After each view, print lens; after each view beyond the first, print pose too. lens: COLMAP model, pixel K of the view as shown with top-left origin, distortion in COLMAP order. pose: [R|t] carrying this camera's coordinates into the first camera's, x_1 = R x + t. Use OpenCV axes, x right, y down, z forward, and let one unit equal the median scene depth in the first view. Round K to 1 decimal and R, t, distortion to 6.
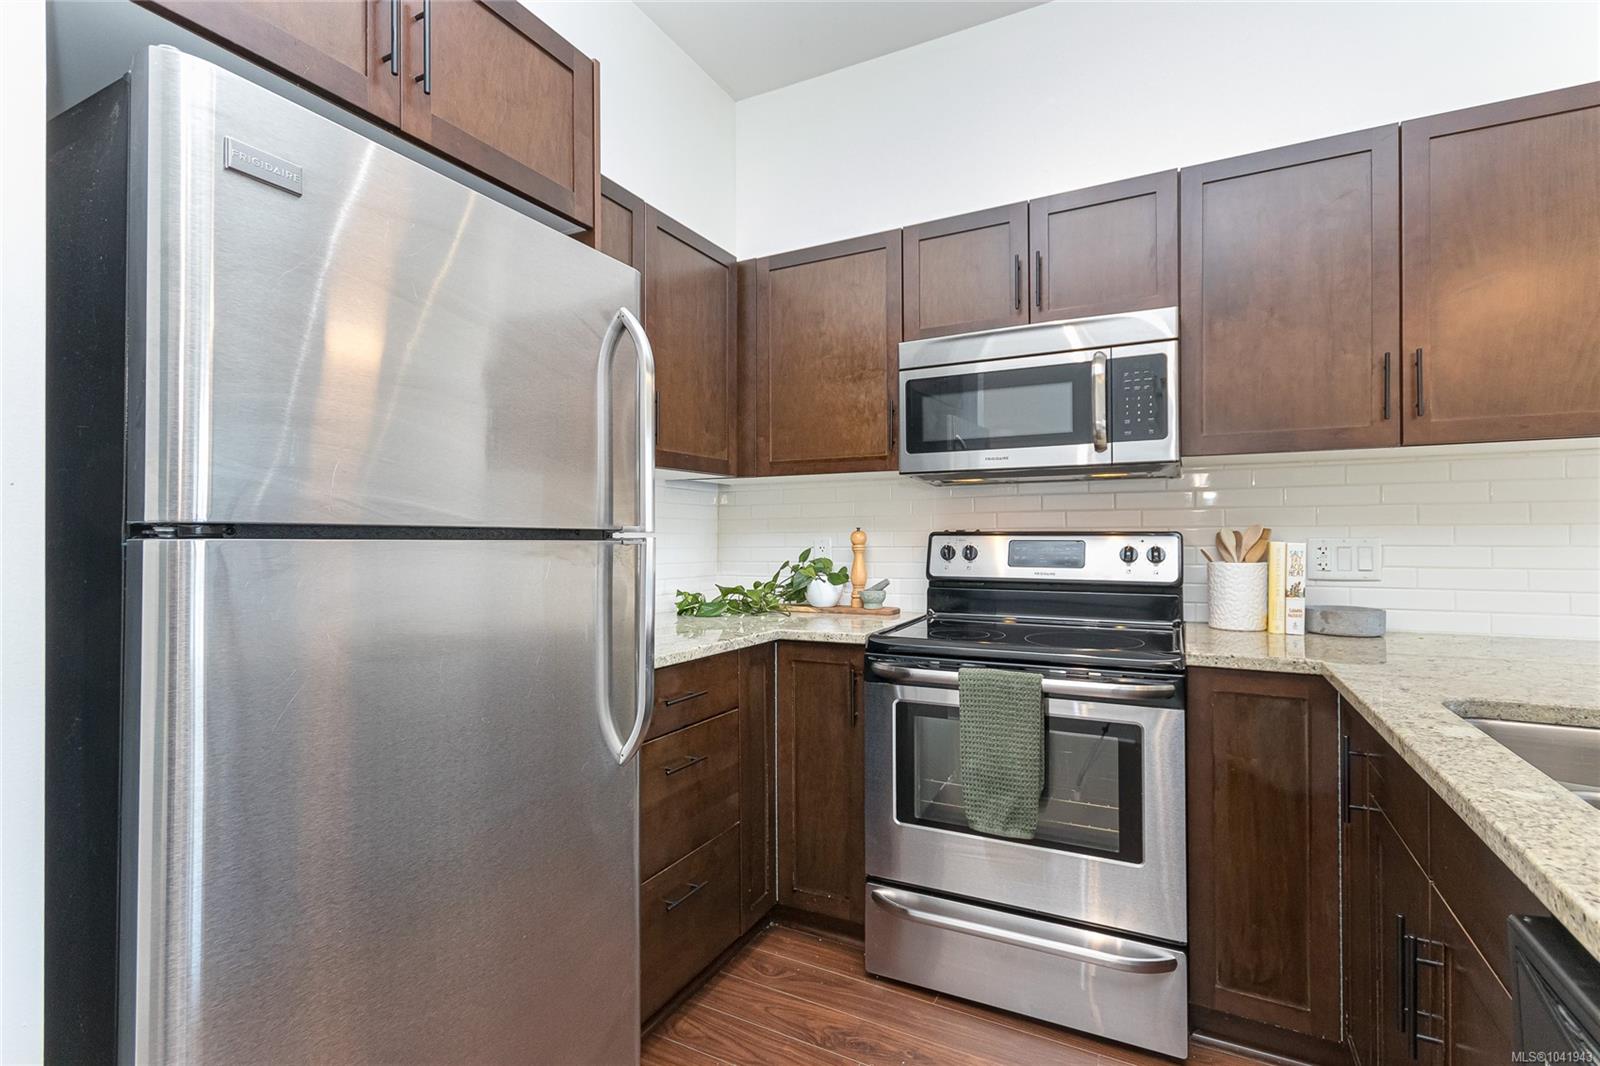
lens RADIAL K [[754.2, 0, 786.3], [0, 754.2, 524.4], [0, 0, 1]] dist [0.004110, 0.001132]
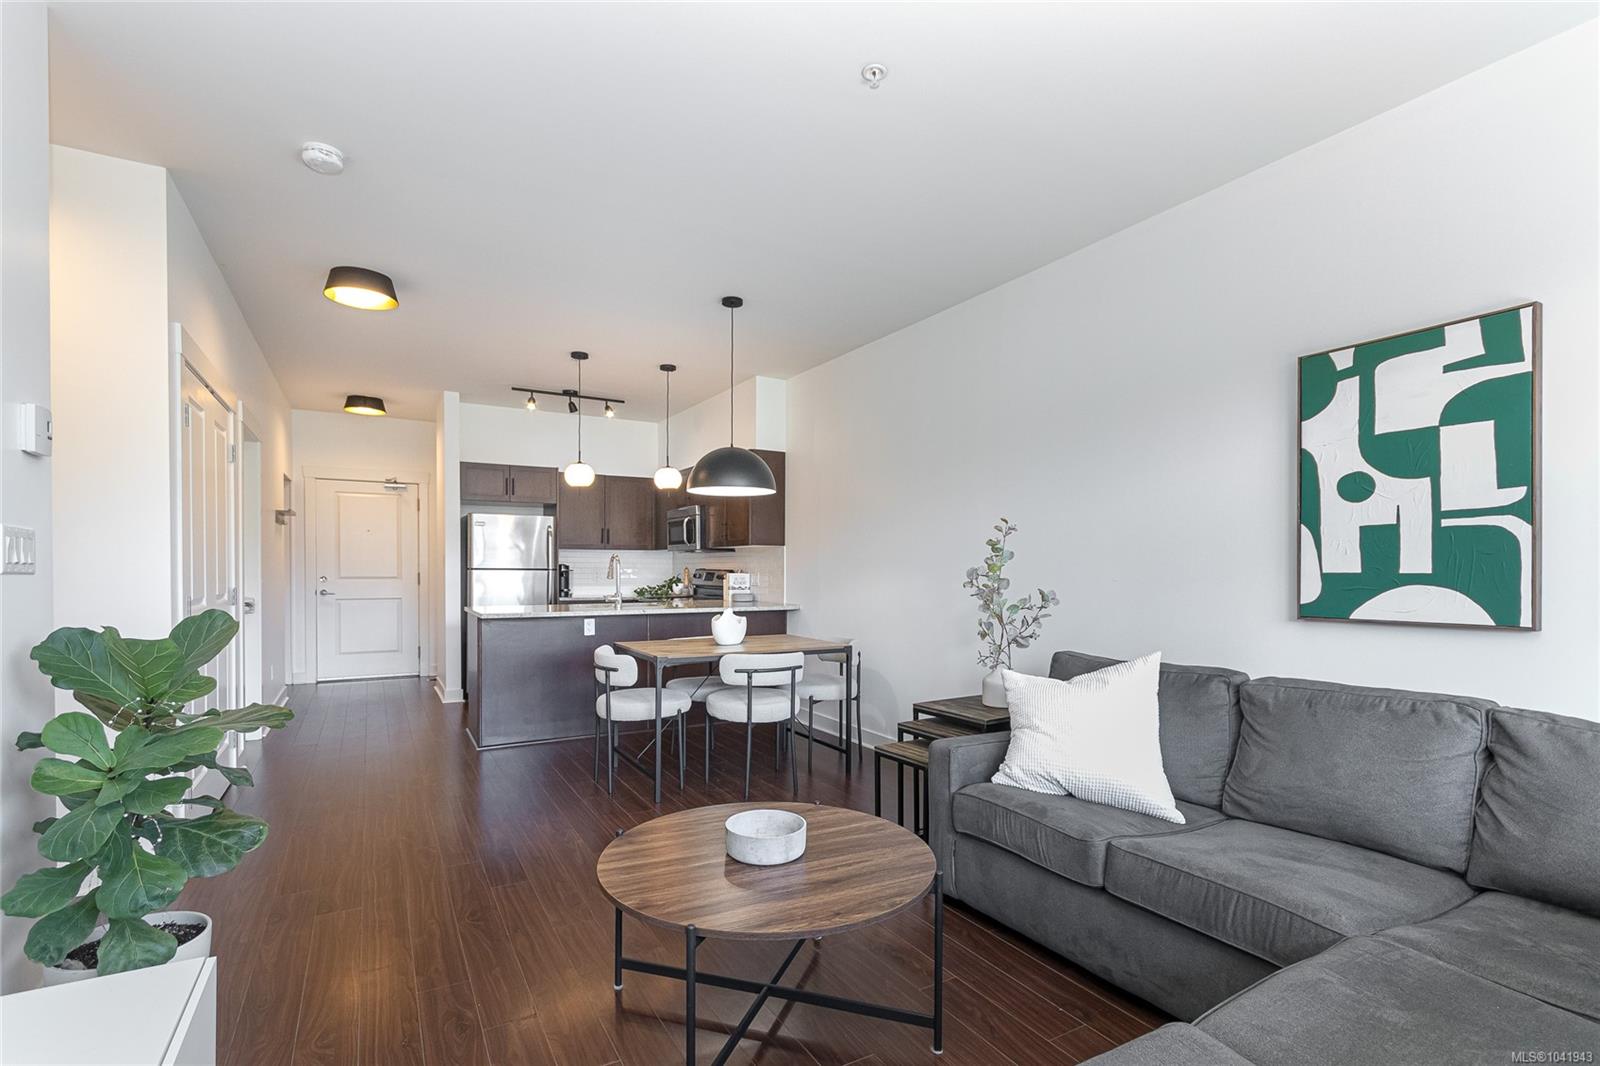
lens RADIAL K [[754.2, 0, 791.2], [0, 754.2, 575.4], [0, 0, 1]] dist [0.004110, 0.001132]
pose [[0.839051, 0.013619, -0.543883, 2.710257], [0.000443, 0.999669, 0.025716, -0.052985], [0.544053, -0.021818, 0.838767, -1.647878]]
